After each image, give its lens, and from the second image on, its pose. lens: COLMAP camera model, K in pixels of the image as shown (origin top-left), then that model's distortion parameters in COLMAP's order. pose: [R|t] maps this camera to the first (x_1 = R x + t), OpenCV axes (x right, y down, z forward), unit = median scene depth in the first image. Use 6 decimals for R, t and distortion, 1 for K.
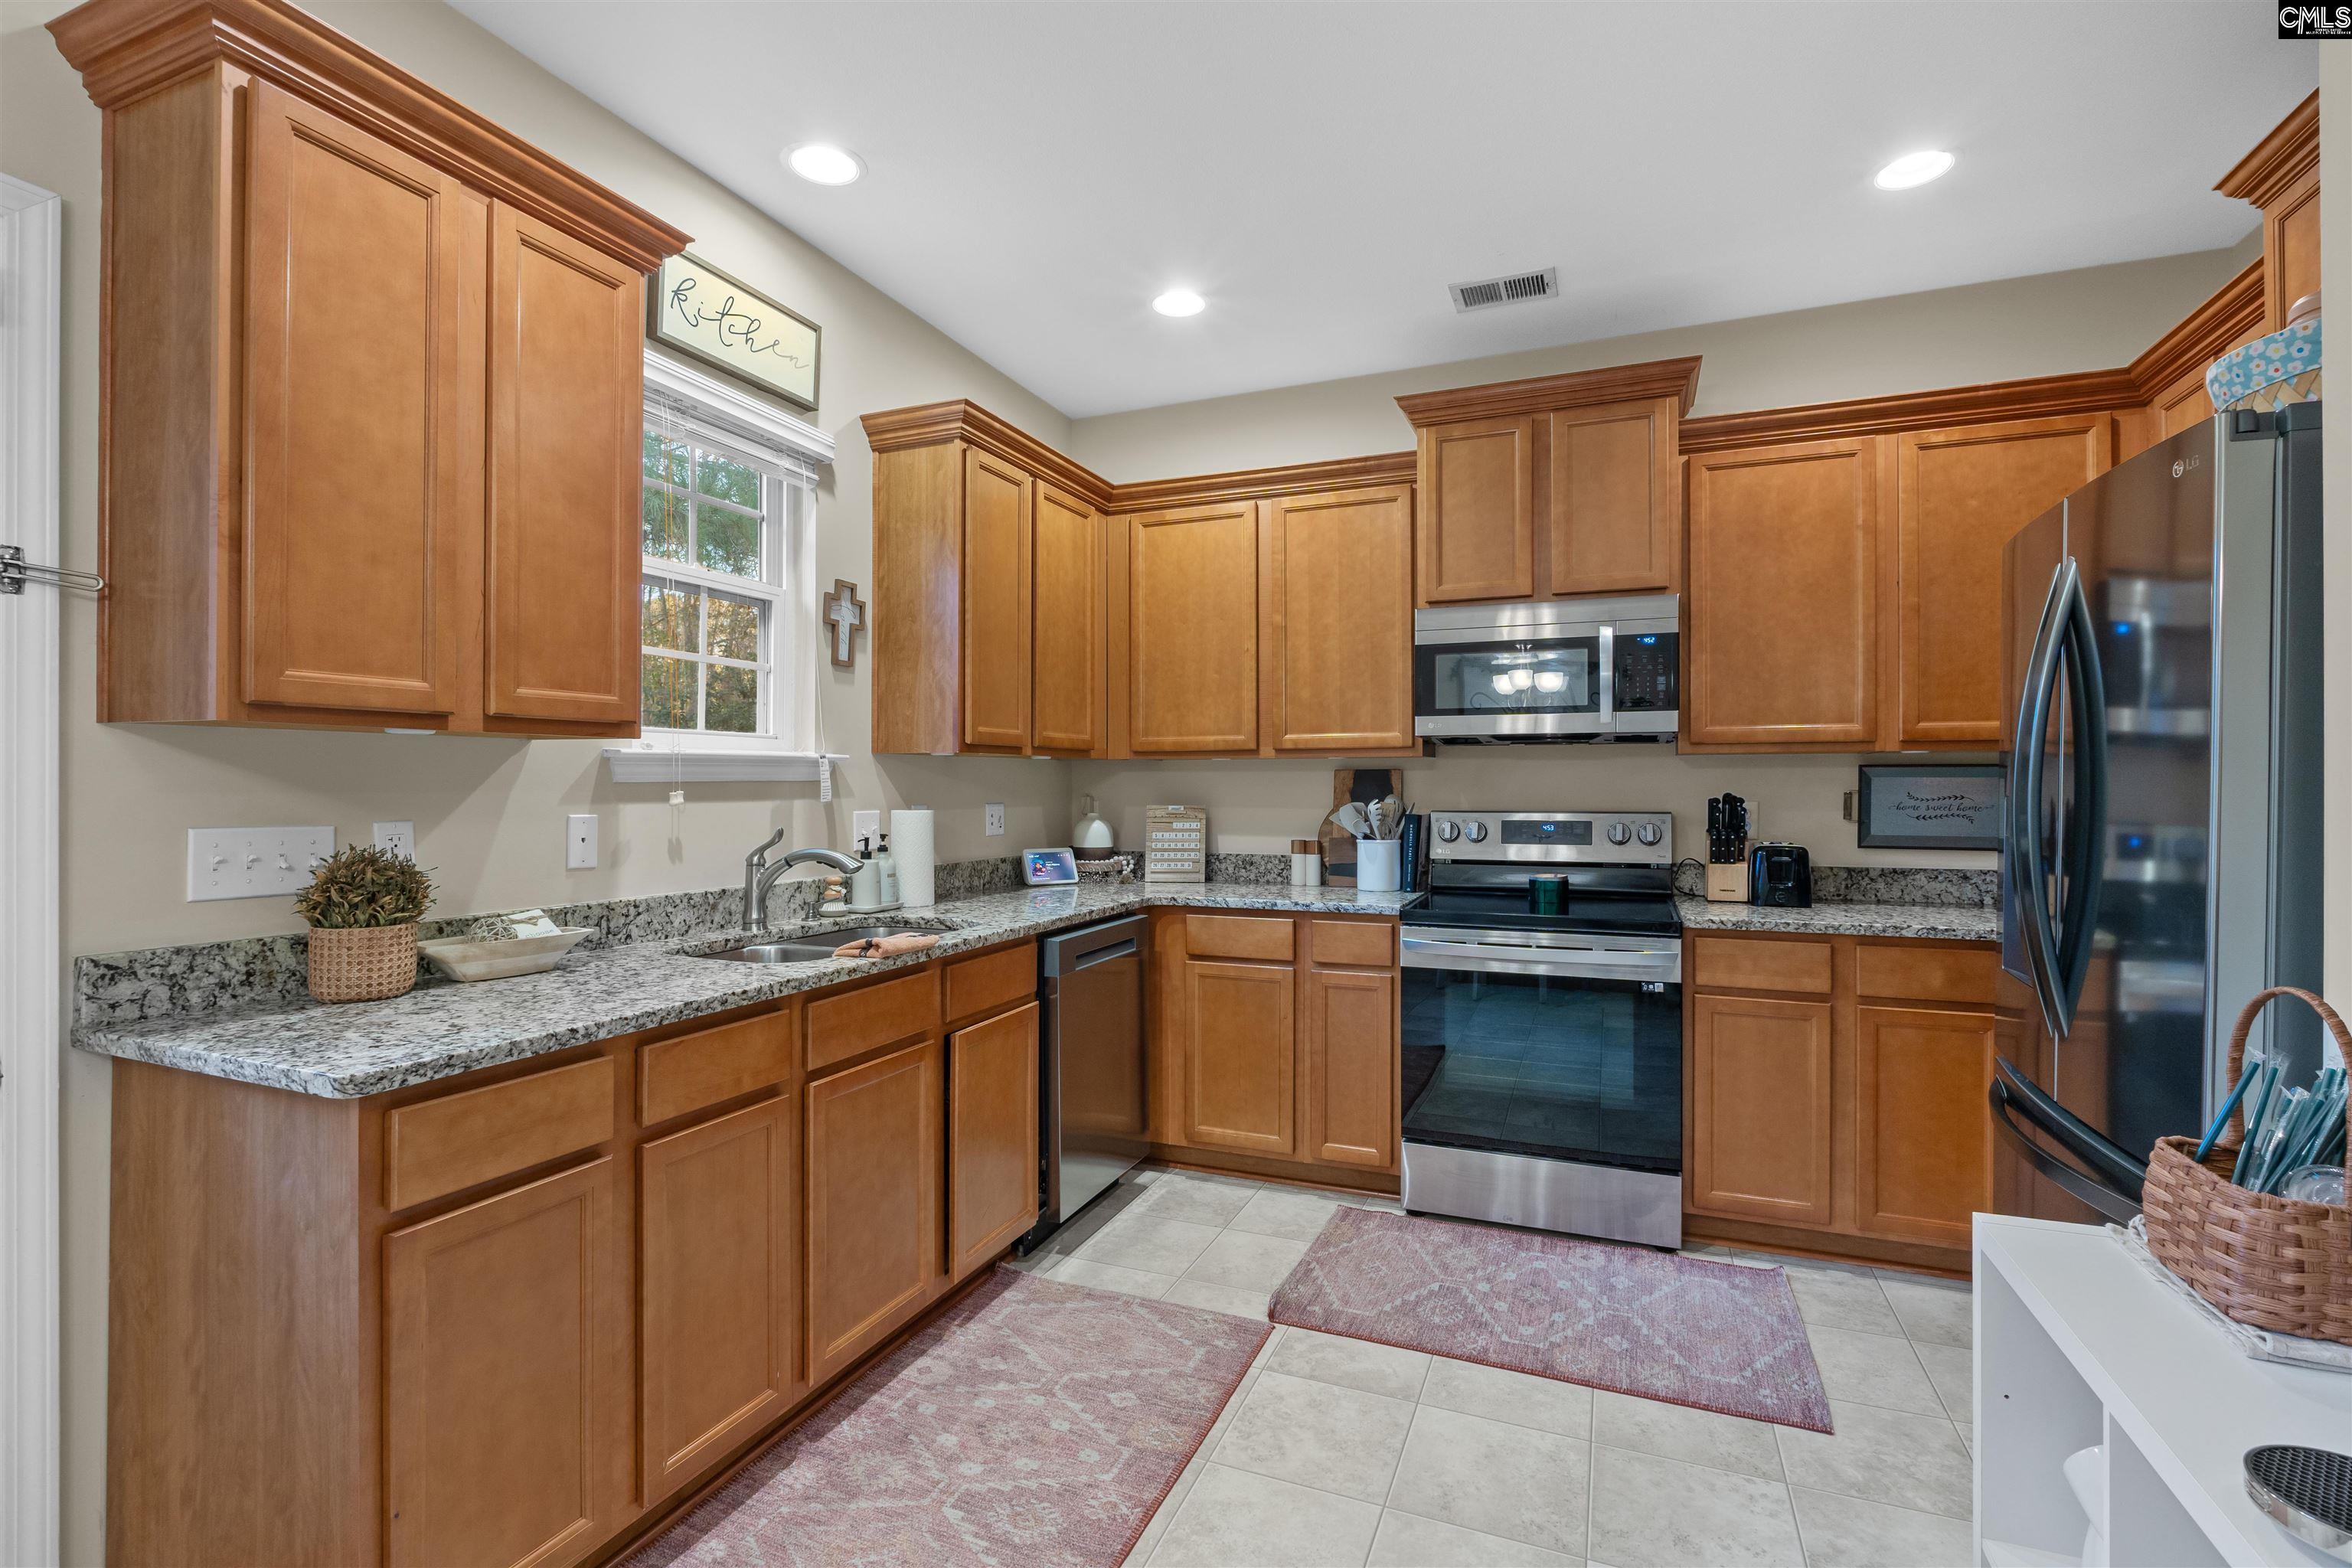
lens RADIAL K [[1080.9, 0, 1168.8], [0, 1080.9, 785.6], [0, 0, 1]] dist [-0.010871, 0.001033]
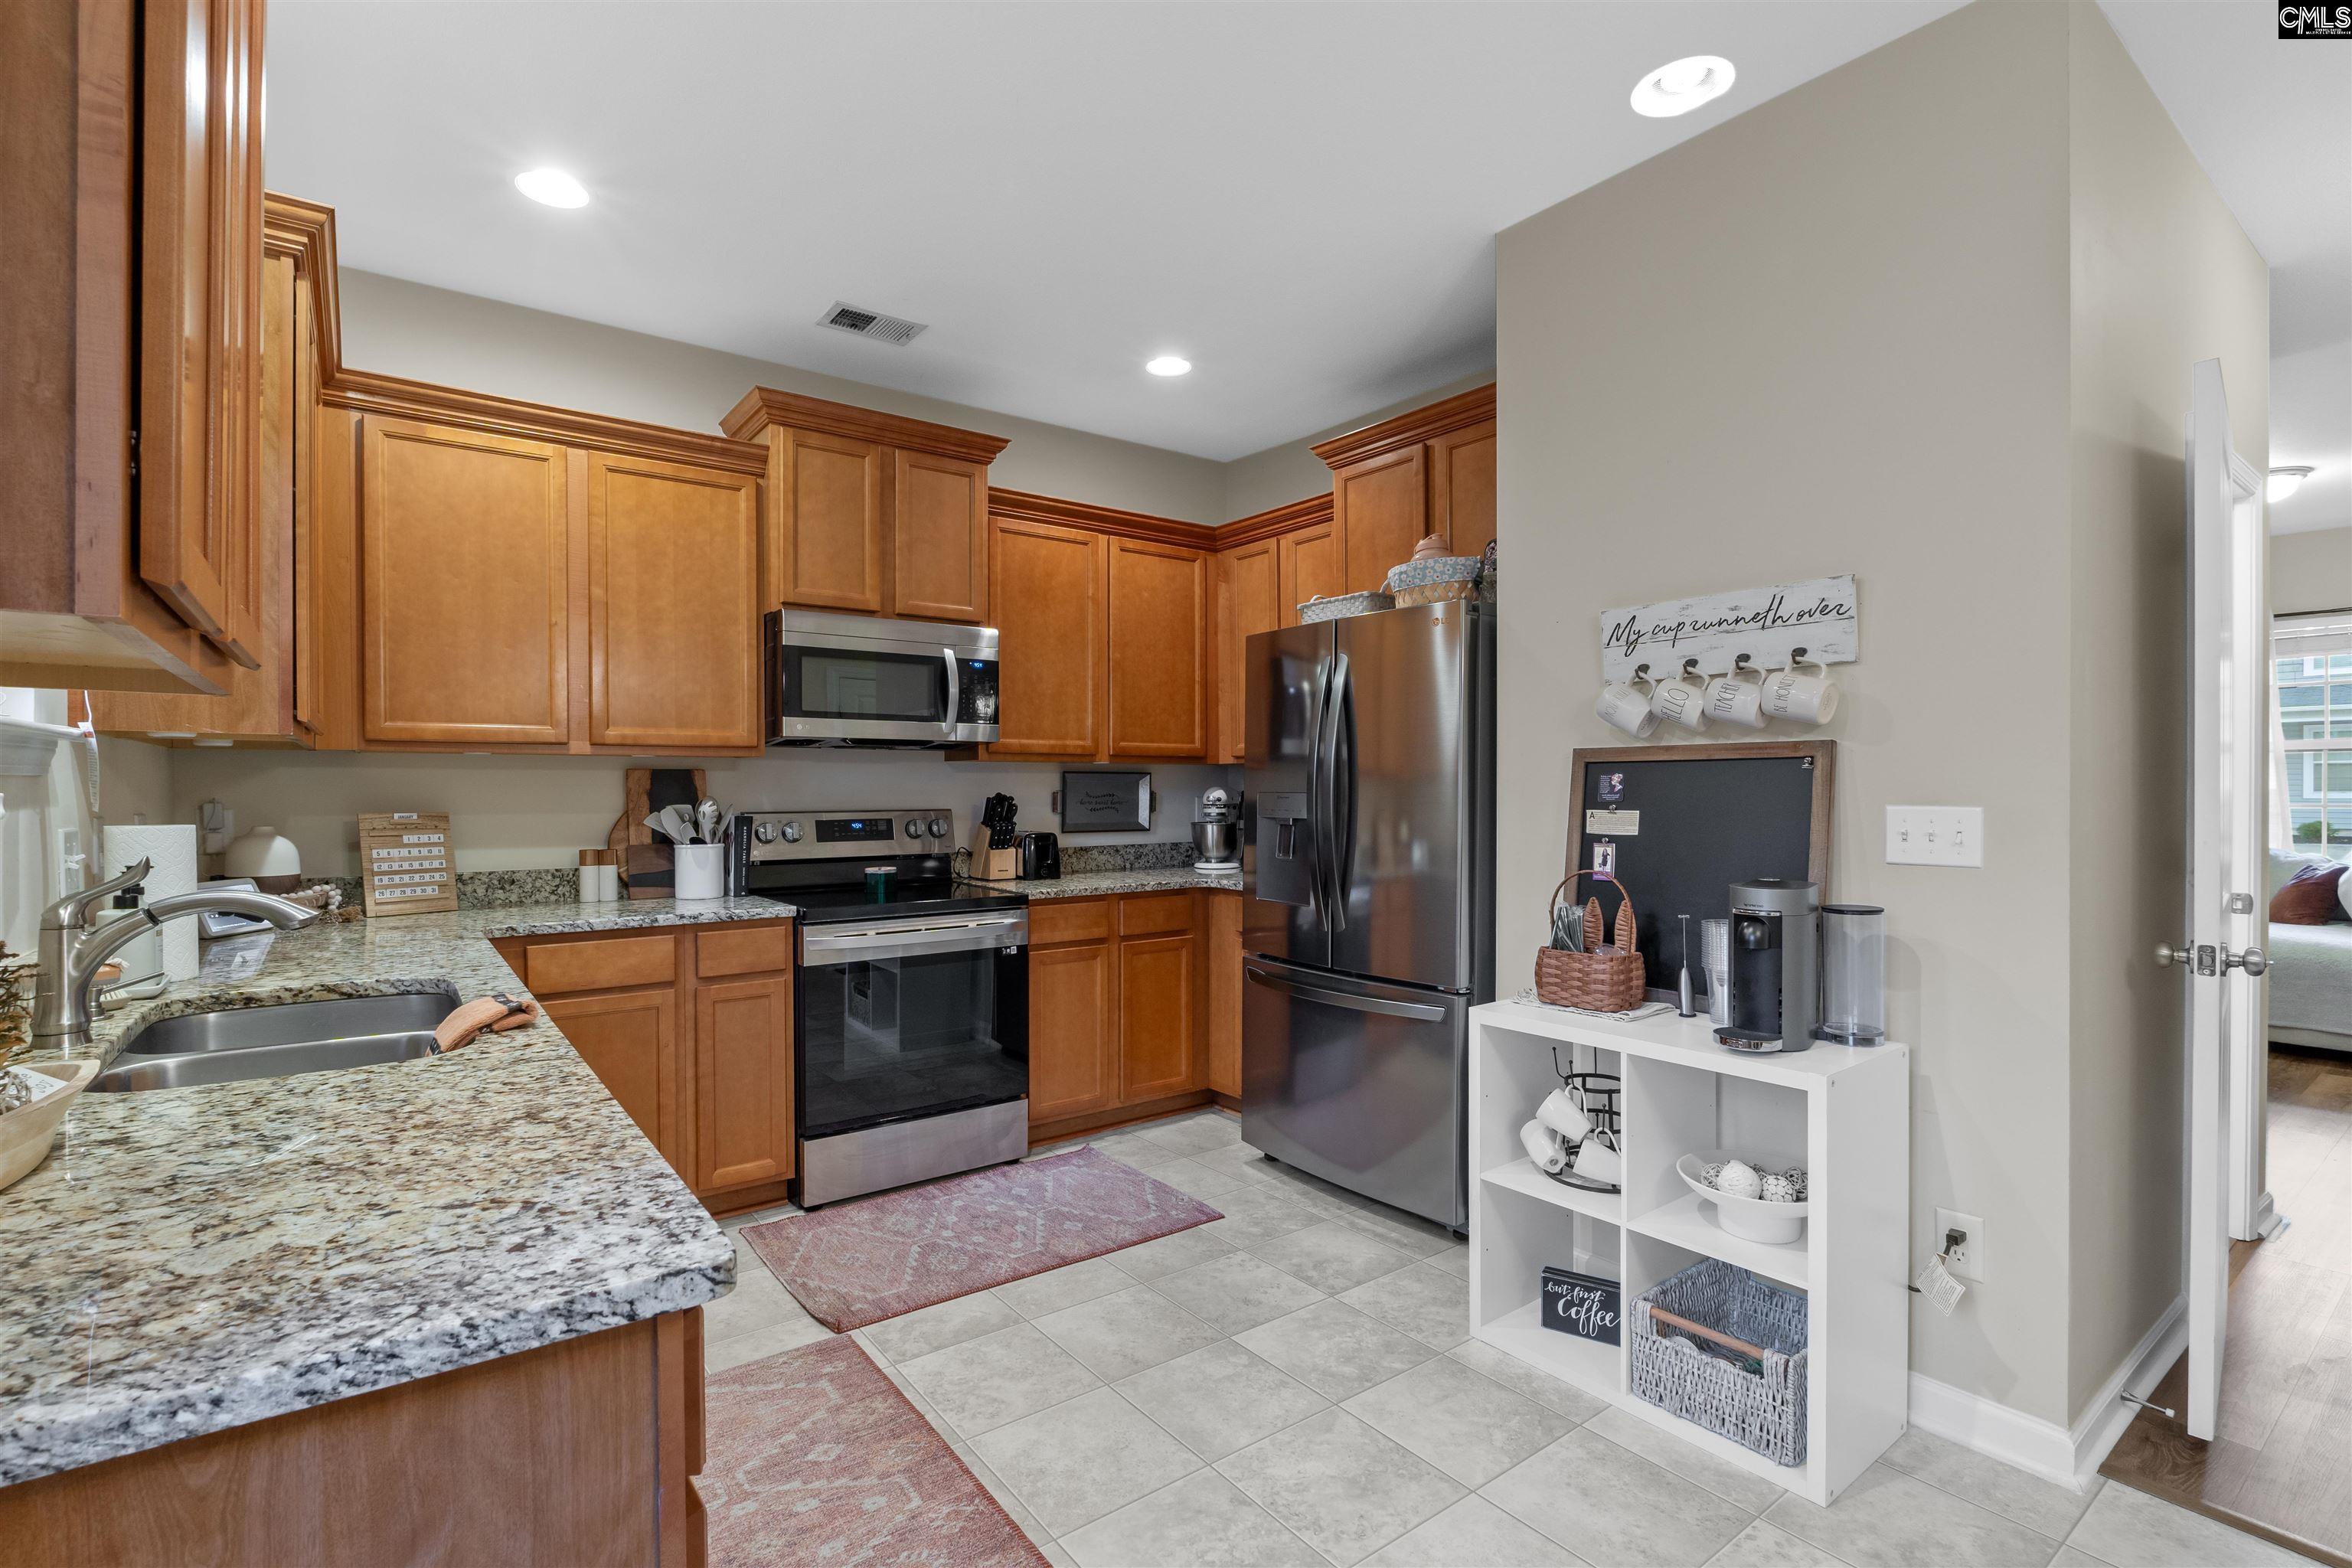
lens RADIAL K [[1080.9, 0, 1185.1], [0, 1080.9, 800.3], [0, 0, 1]] dist [-0.010871, 0.001033]
pose [[0.502520, -0.009851, 0.864509, -0.492706], [0.002017, 0.999946, 0.010222, 0.003796], [-0.864563, -0.003393, 0.502513, 0.201698]]
